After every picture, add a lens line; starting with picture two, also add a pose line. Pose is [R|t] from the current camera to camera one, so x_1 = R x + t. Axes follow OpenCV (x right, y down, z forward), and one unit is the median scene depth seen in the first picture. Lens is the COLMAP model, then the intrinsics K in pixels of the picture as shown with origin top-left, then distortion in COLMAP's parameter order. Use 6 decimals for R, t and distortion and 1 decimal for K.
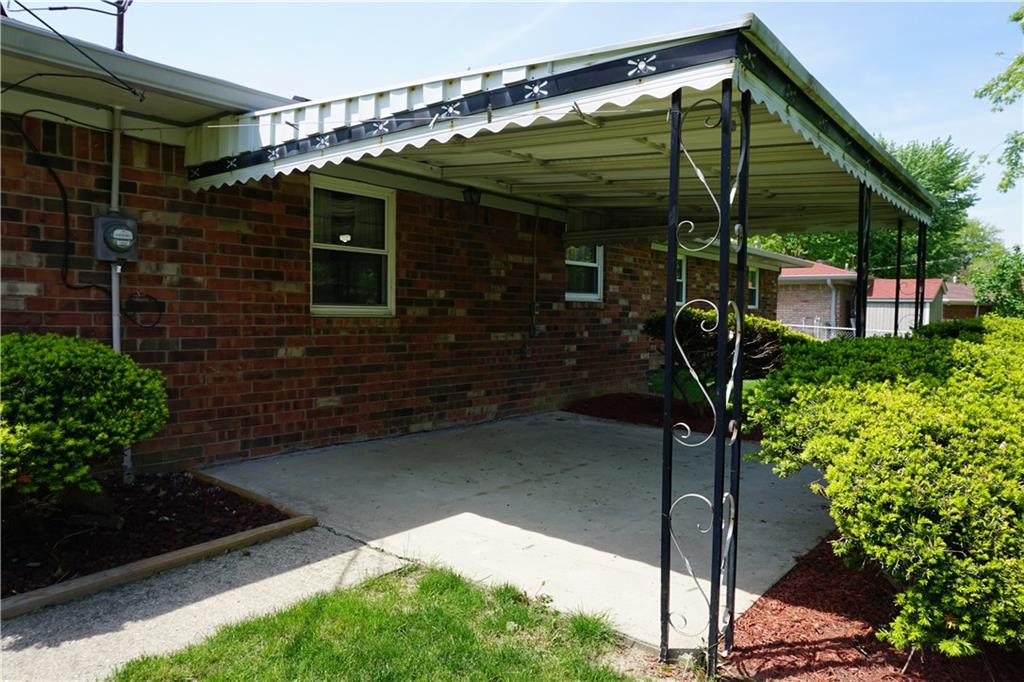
lens RADIAL K [[684.6, 0, 513.6], [0, 684.6, 343.1], [0, 0, 1]] dist [-0.053070, 0.037003]
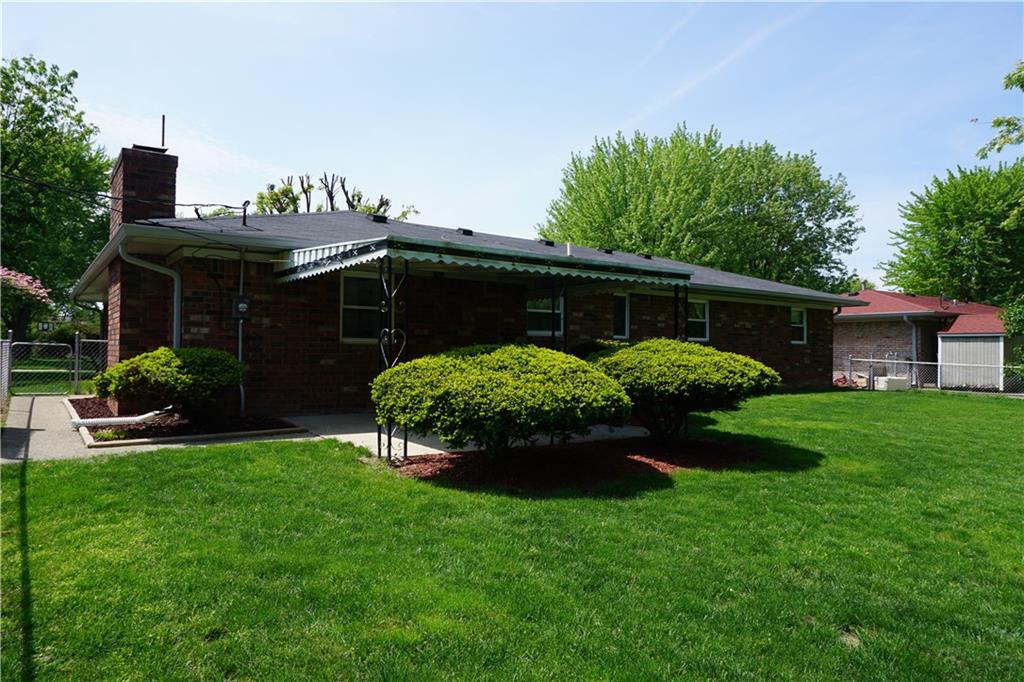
lens RADIAL K [[684.6, 0, 513.6], [0, 684.6, 343.1], [0, 0, 1]] dist [-0.053070, 0.037003]
pose [[0.962903, -0.010243, -0.269652, 0.838322], [-0.007095, 0.997973, -0.063246, 0.093544], [0.269753, 0.062813, 0.960879, -0.864027]]
